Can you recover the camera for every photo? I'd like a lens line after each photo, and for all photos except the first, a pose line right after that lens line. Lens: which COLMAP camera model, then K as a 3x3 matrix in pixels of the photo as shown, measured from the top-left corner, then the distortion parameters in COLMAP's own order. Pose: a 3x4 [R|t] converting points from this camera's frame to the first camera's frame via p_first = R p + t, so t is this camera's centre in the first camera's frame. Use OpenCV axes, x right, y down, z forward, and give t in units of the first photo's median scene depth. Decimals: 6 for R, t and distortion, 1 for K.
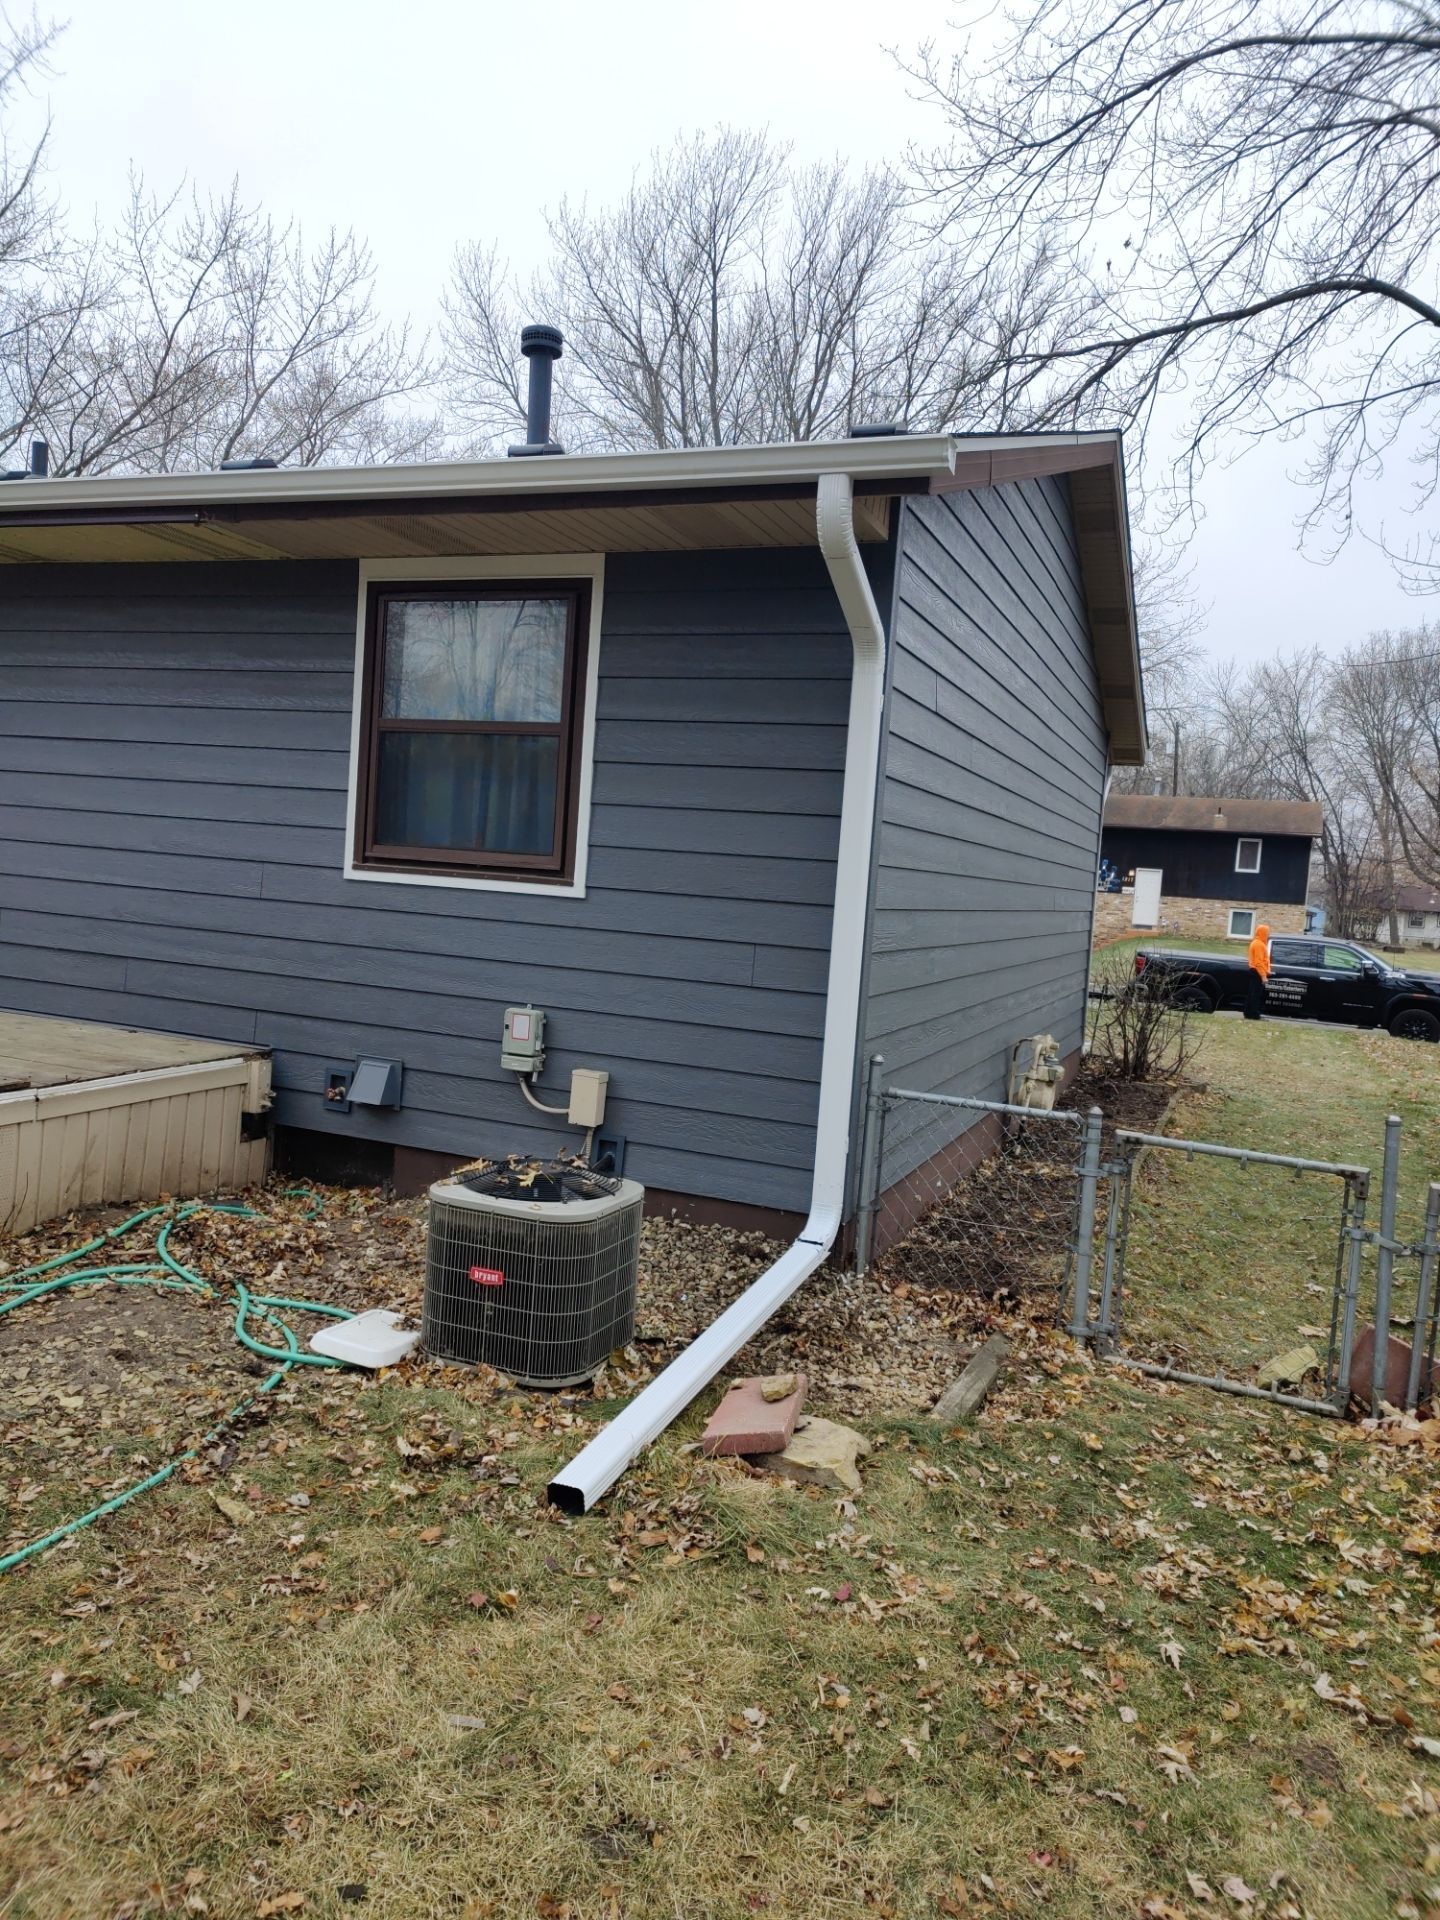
lens RADIAL K [[1330.3, 0, 731.6], [0, 1330.3, 969.2], [0, 0, 1]] dist [0.028185, -0.037915]
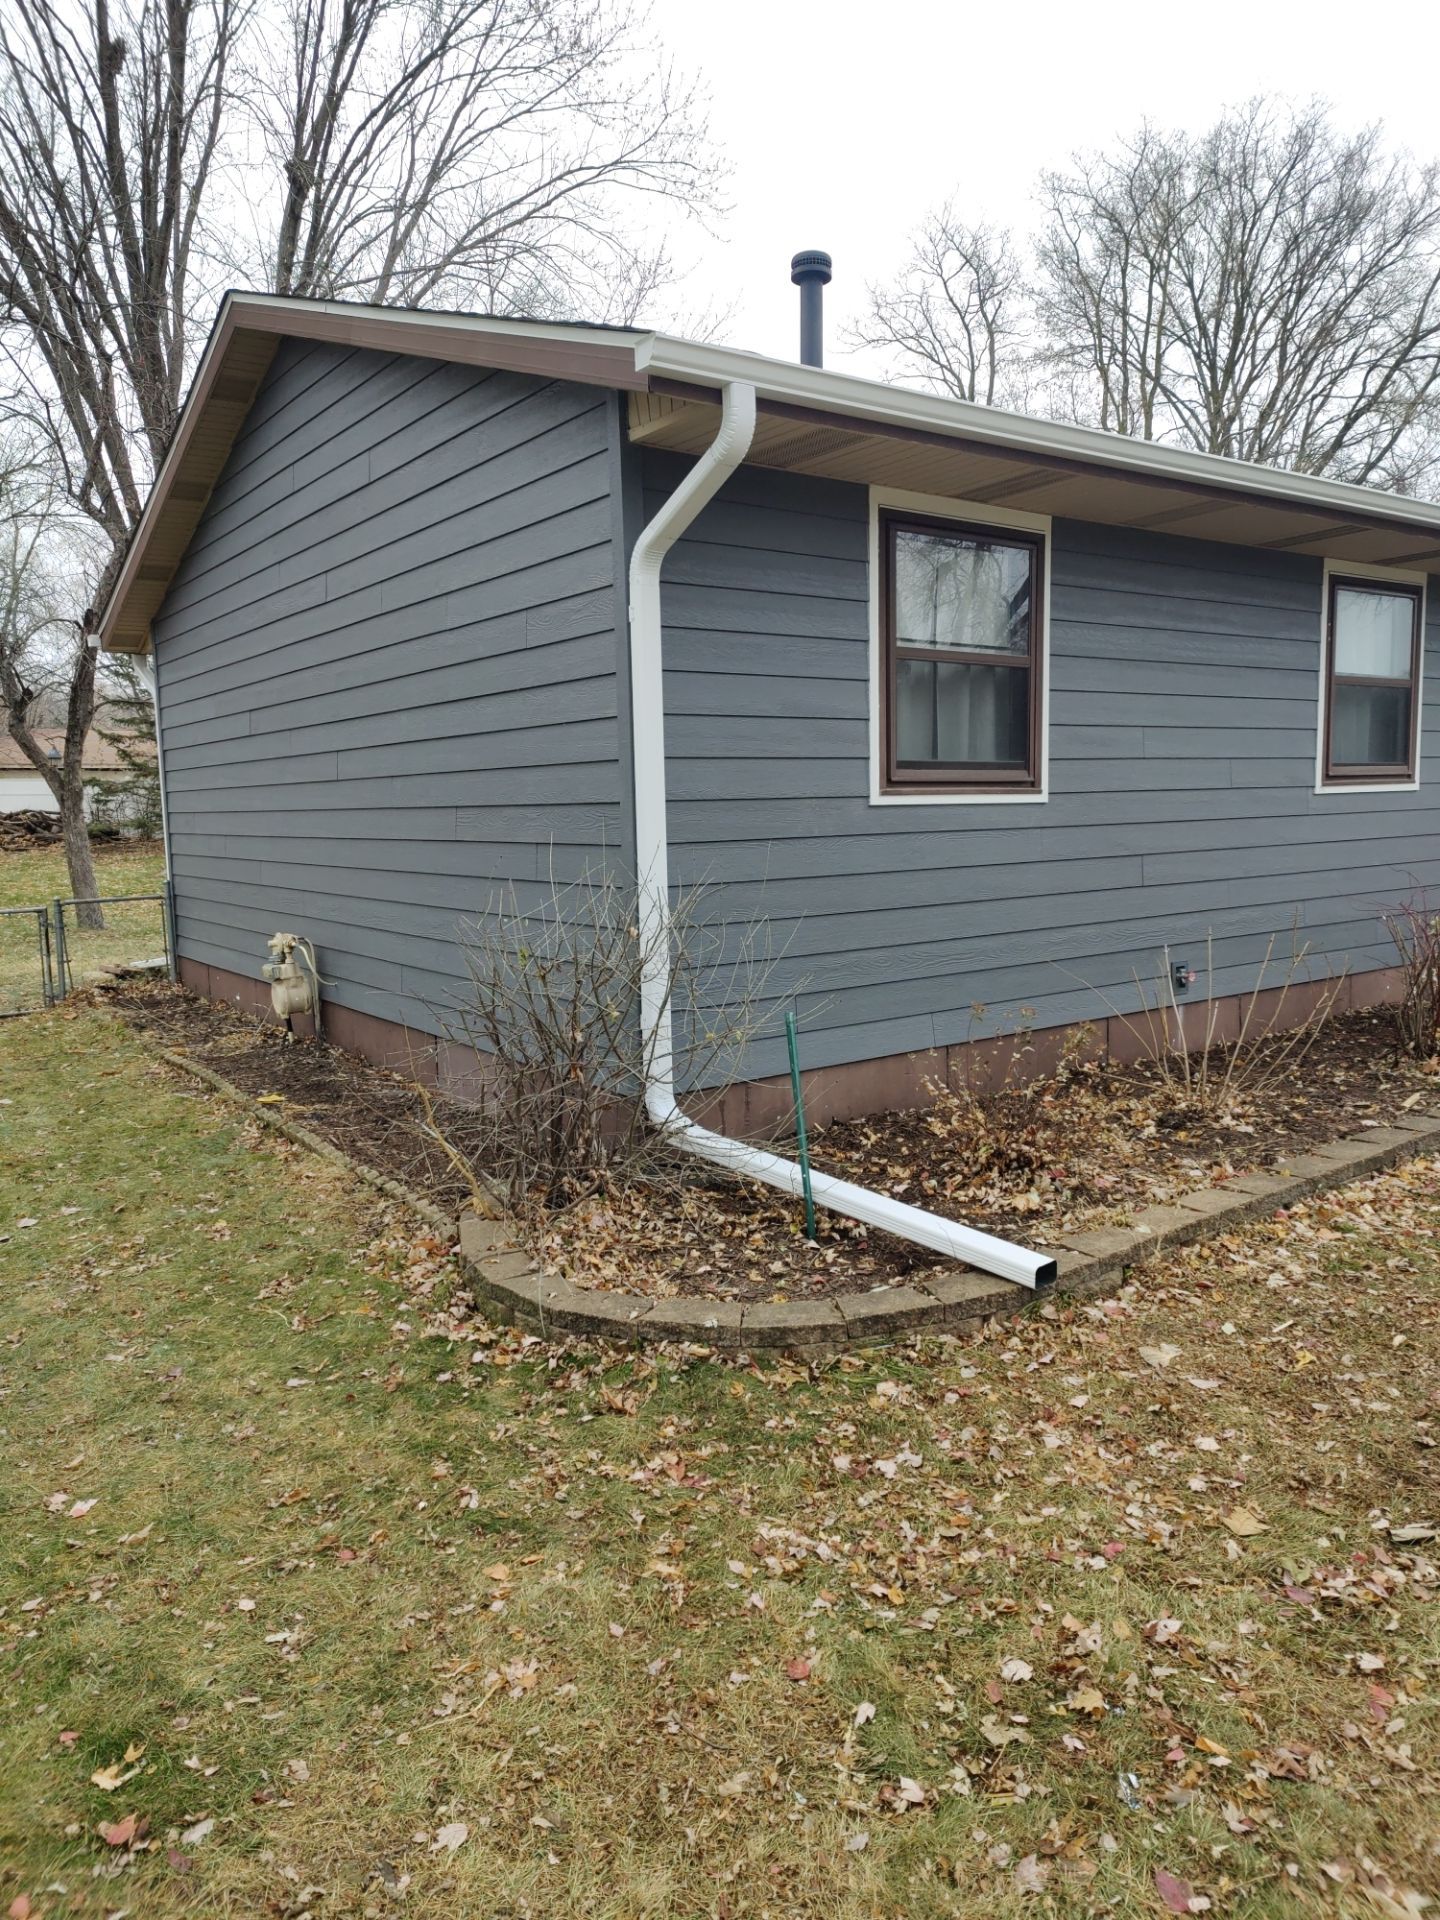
lens RADIAL K [[1330.3, 0, 726.9], [0, 1330.3, 957.5], [0, 0, 1]] dist [0.028185, -0.037915]
pose [[0.581916, -0.184260, 0.792100, -1.232614], [0.091320, 0.982639, 0.161495, -0.133669], [-0.808106, -0.021642, 0.588640, 0.506301]]
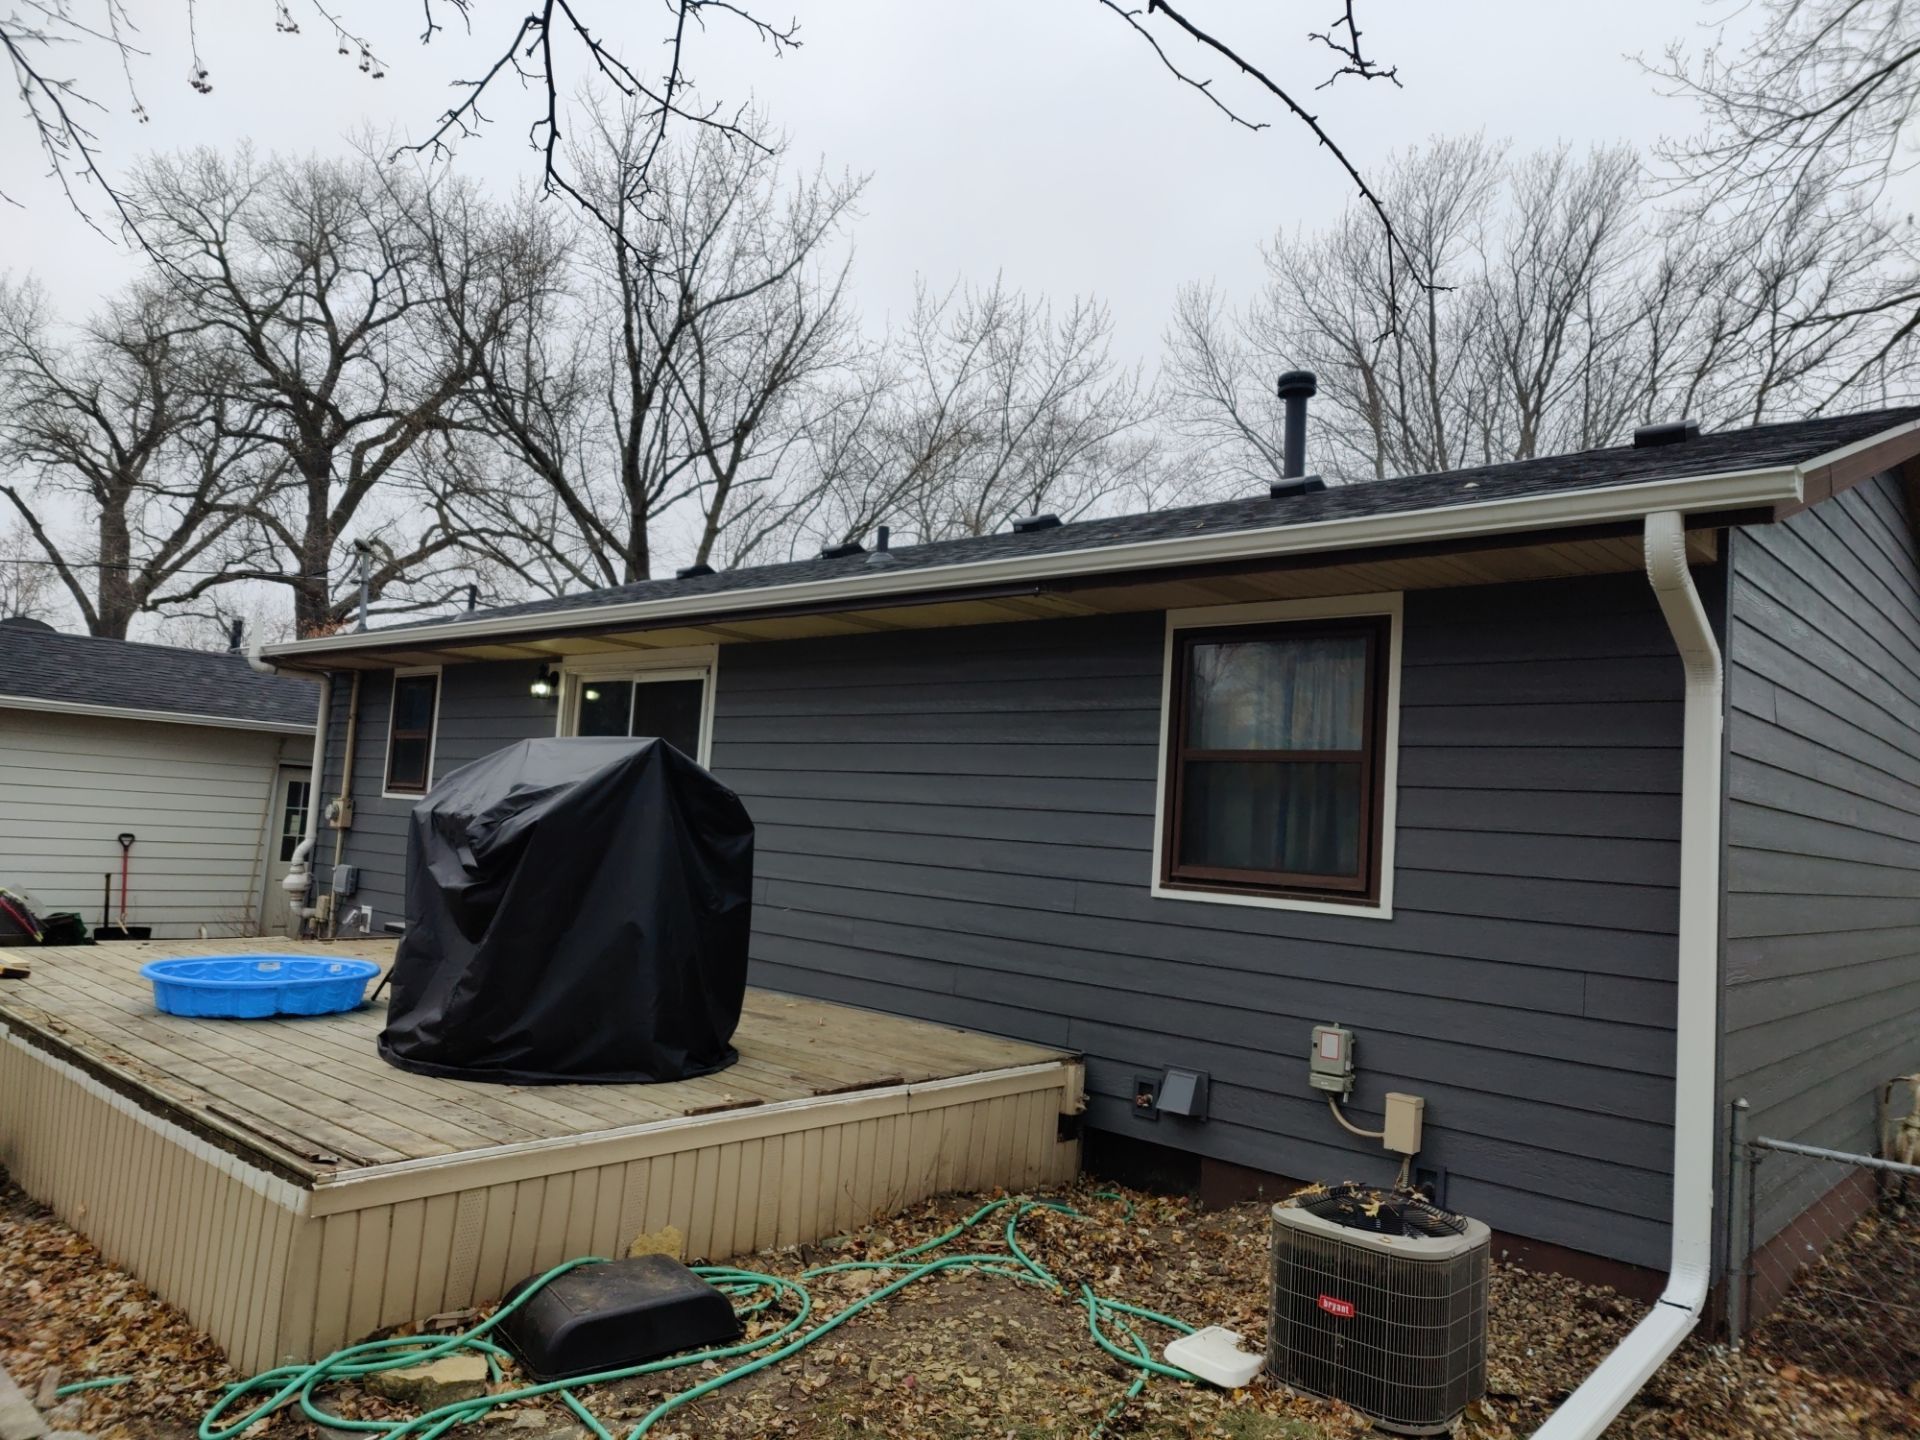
lens RADIAL K [[1330.3, 0, 940.9], [0, 1330.3, 726.7], [0, 0, 1]] dist [0.028185, -0.037915]
pose [[0.931115, -0.040101, -0.362515, -0.054330], [-0.022671, 0.985652, -0.167262, -0.019705], [0.364021, 0.163959, 0.916846, -0.081618]]
